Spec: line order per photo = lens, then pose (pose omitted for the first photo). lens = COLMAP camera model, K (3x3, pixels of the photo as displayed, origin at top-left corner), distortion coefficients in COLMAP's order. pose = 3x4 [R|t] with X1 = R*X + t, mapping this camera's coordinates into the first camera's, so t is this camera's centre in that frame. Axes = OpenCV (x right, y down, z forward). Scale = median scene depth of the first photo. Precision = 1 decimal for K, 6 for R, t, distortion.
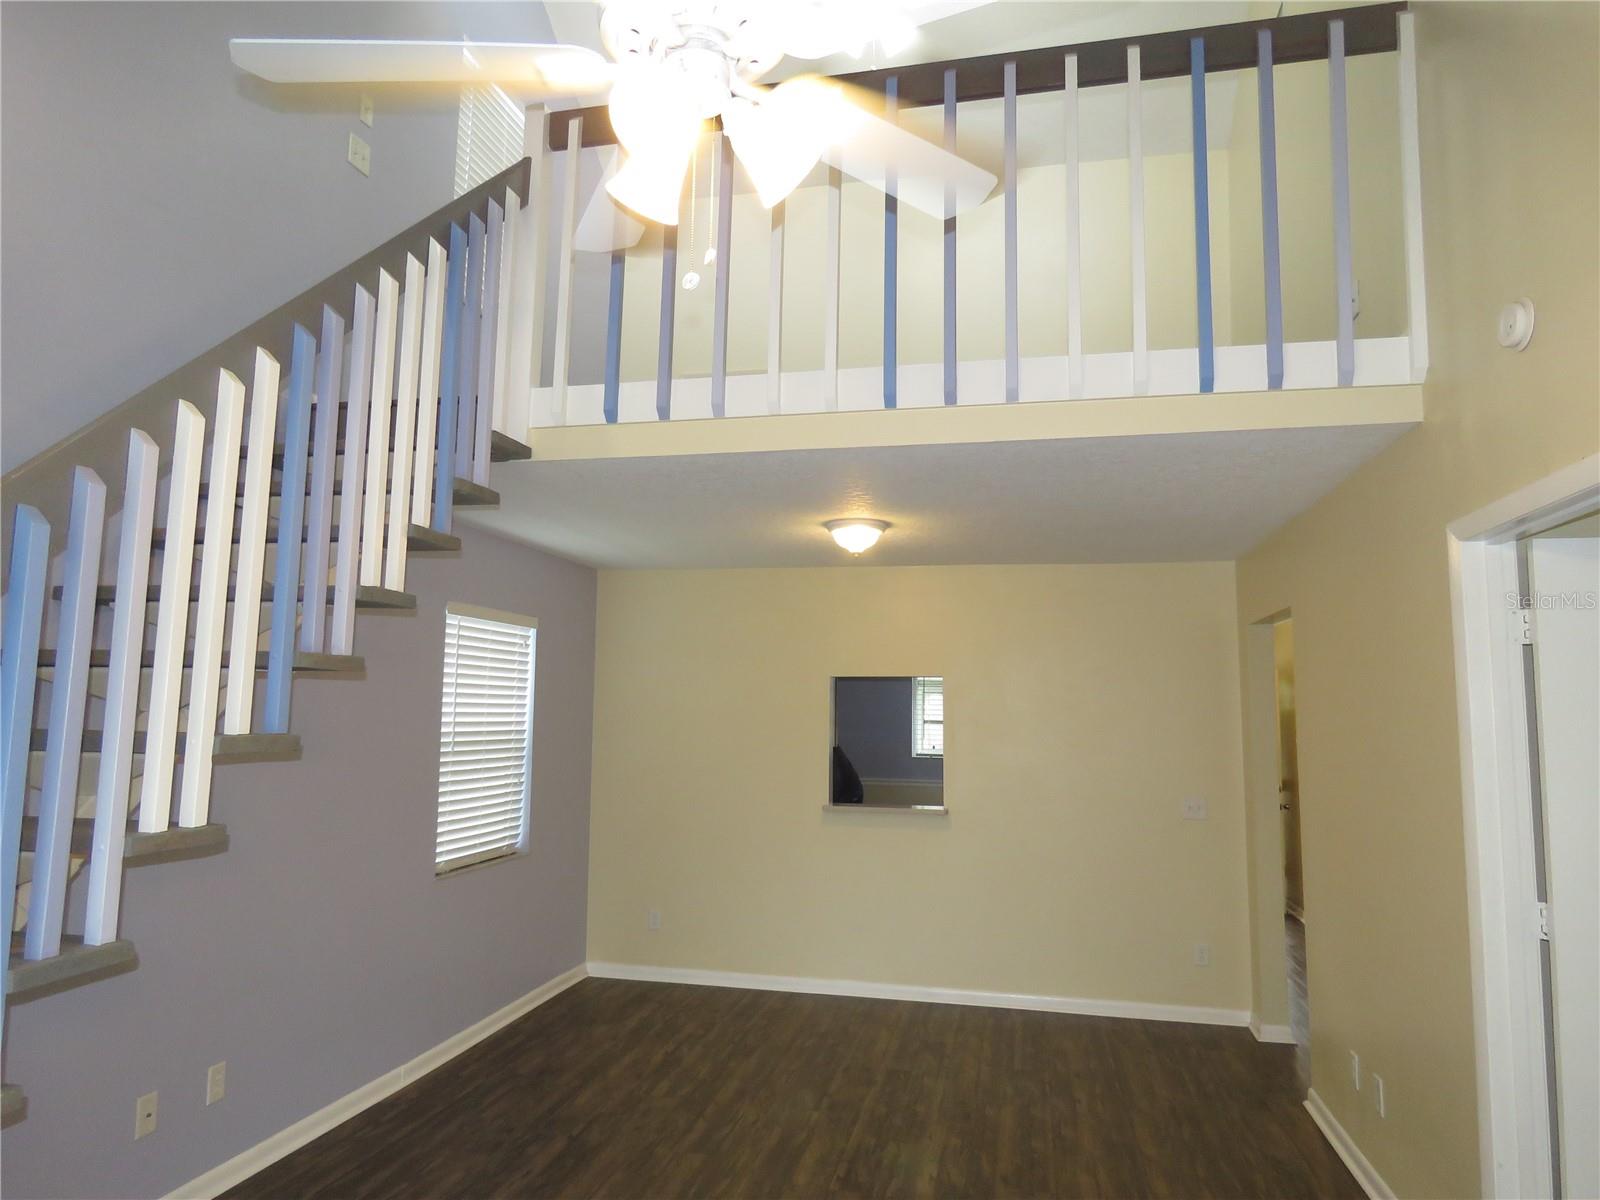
lens RADIAL K [[1028.4, 0, 802.0], [0, 1028.4, 606.0], [0, 0, 1]] dist [0.002129, -0.005675]
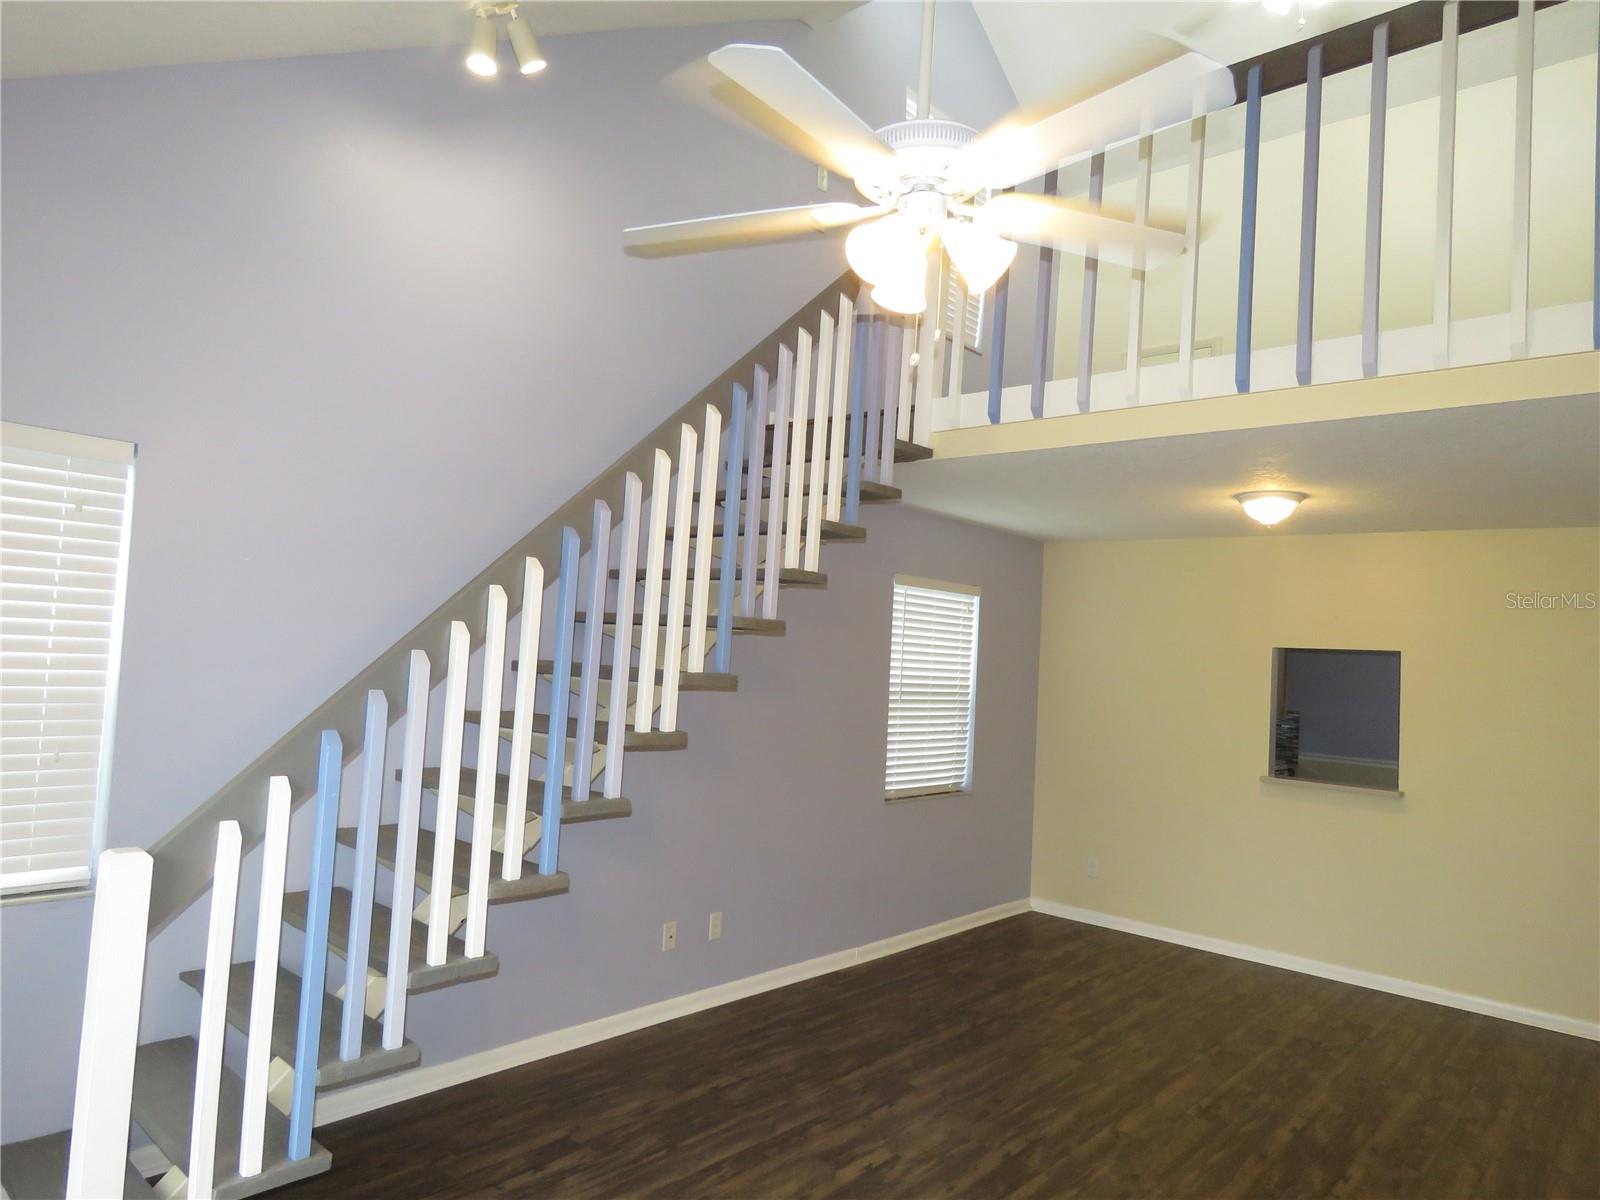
lens RADIAL K [[1028.4, 0, 806.2], [0, 1028.4, 602.2], [0, 0, 1]] dist [0.002129, -0.005675]
pose [[0.876877, 0.009283, -0.480625, 0.172864], [0.006242, 0.999509, 0.030693, -0.011291], [0.480674, -0.029914, 0.876389, -0.123014]]
